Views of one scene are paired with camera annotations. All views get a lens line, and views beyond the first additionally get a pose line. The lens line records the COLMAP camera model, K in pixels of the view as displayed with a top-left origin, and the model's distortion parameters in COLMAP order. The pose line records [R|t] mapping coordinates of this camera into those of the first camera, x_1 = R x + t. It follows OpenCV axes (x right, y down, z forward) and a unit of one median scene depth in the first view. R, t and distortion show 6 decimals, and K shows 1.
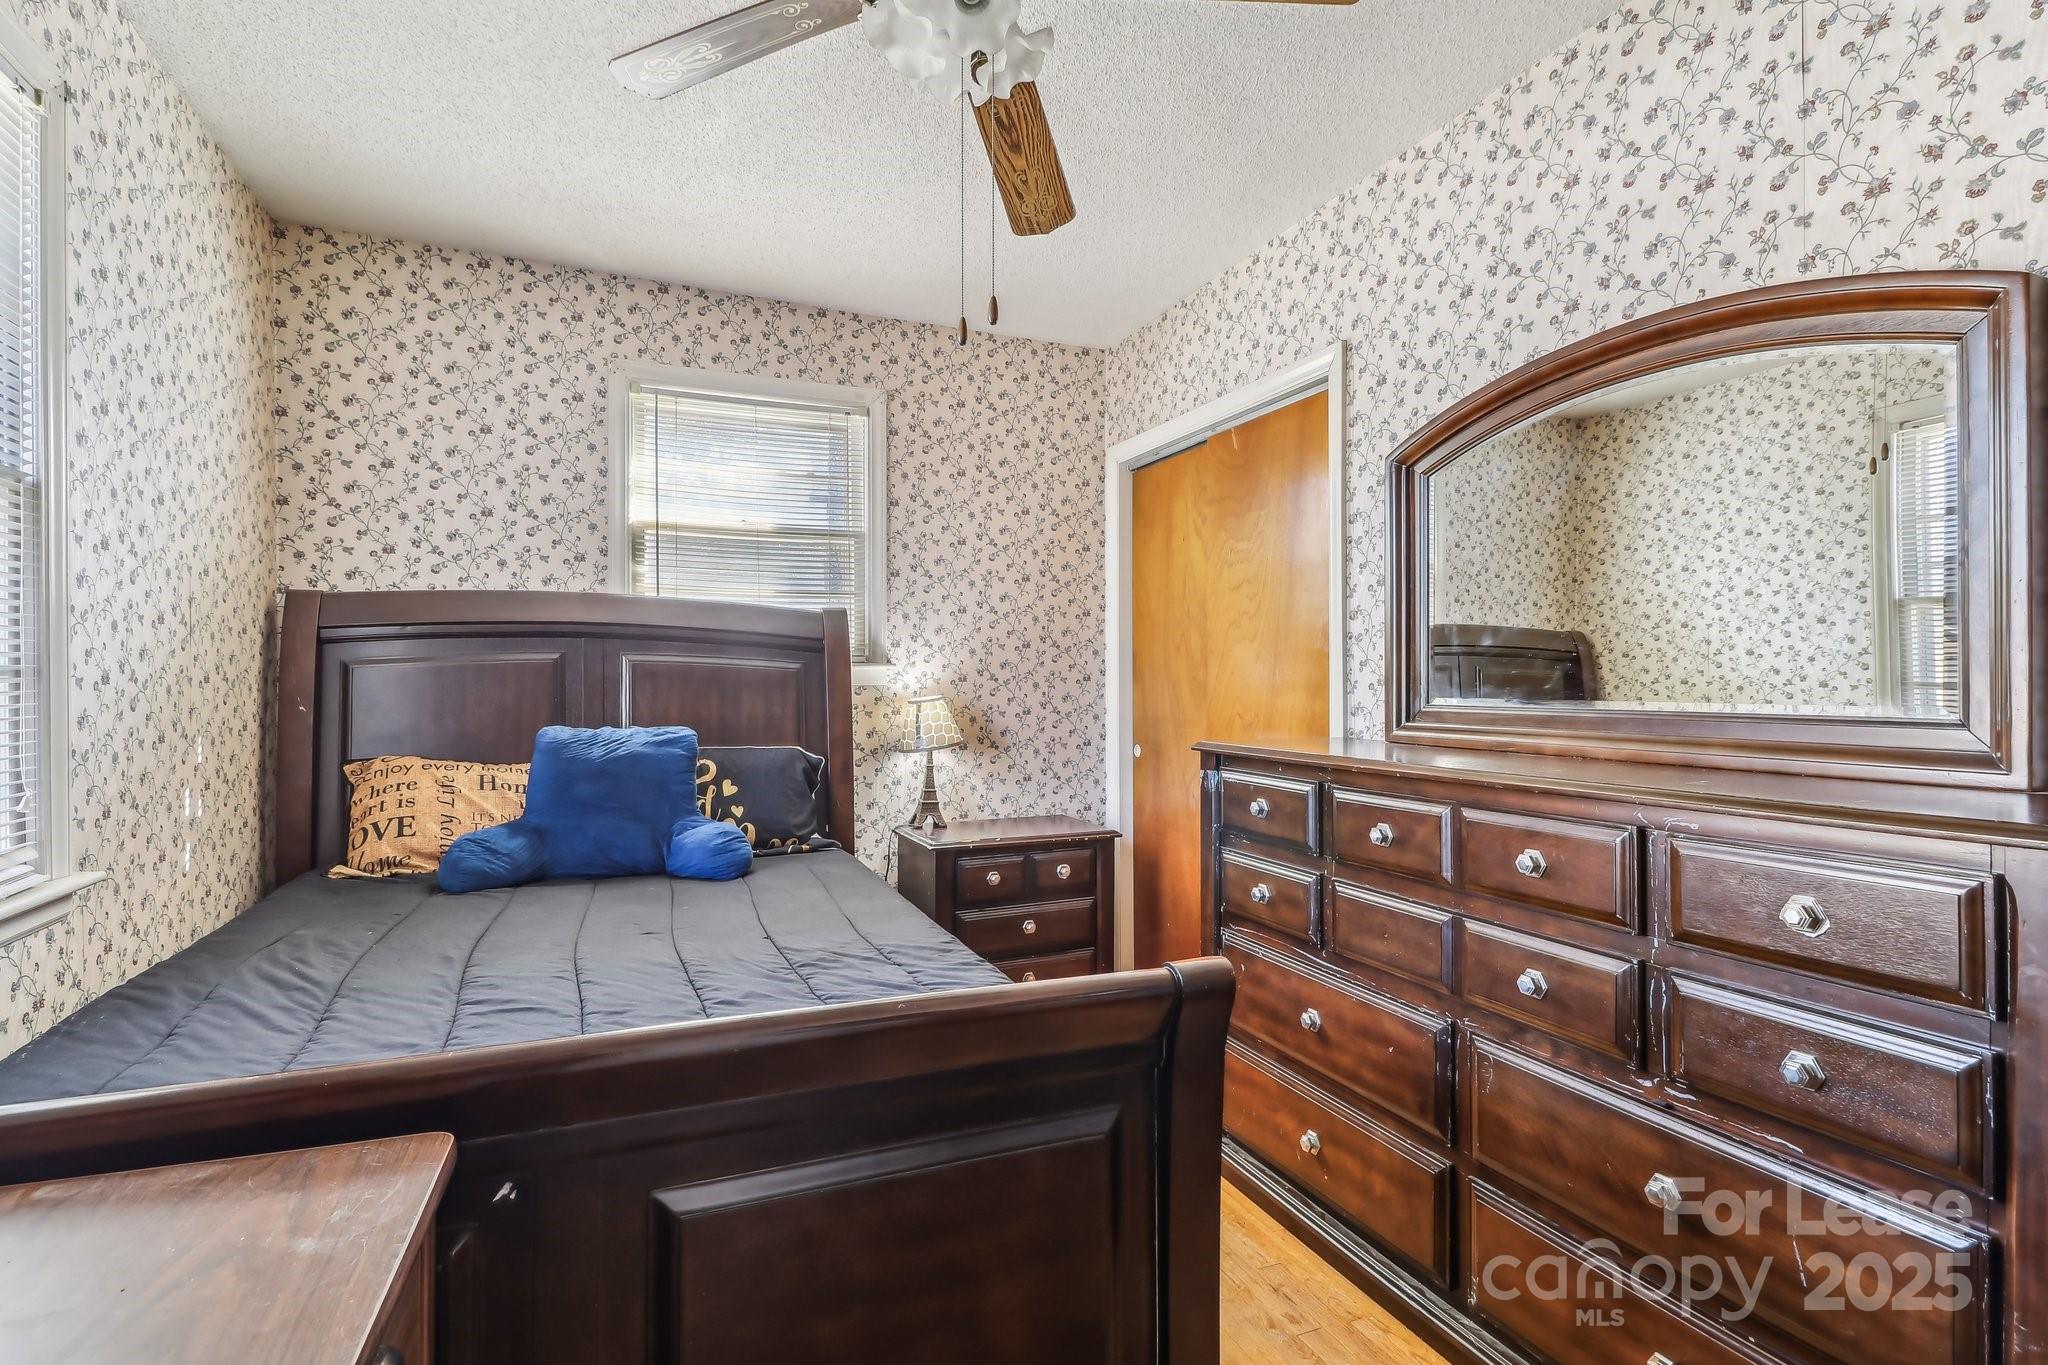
lens RADIAL K [[947.4, 0, 1006.1], [0, 947.4, 686.4], [0, 0, 1]] dist [0.002070, -0.006757]
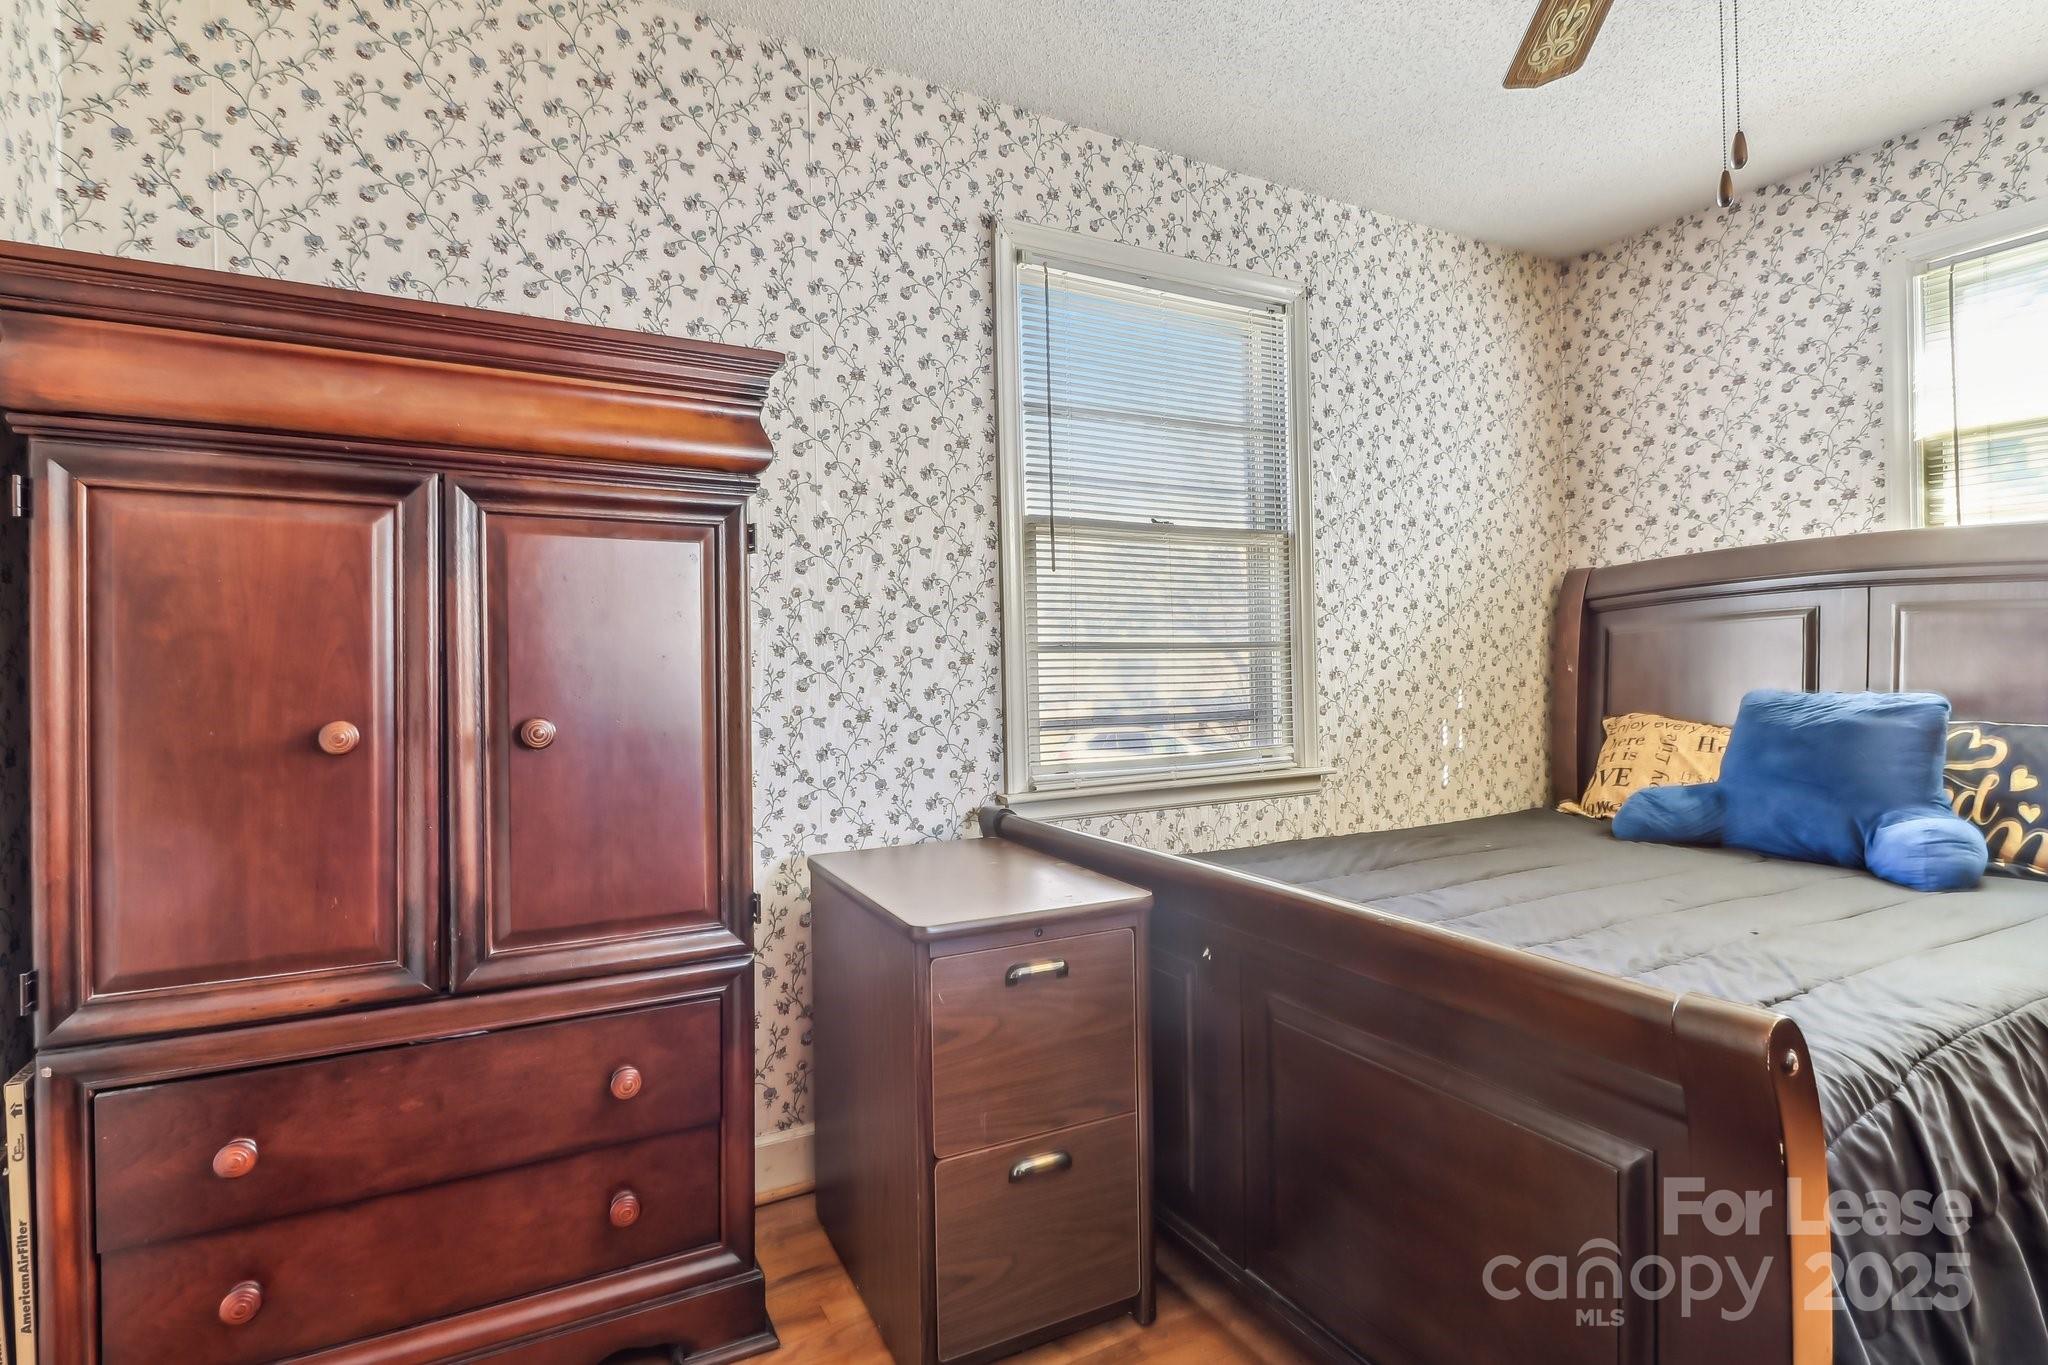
lens RADIAL K [[979.5, 0, 1024.0], [0, 979.5, 682.5], [0, 0, 1]] dist [0.028783, -0.019917]
pose [[0.119129, 0.013743, -0.992784, 0.389260], [0.016043, 0.999747, 0.015764, 0.009067], [0.992749, -0.017805, 0.118878, 0.163772]]
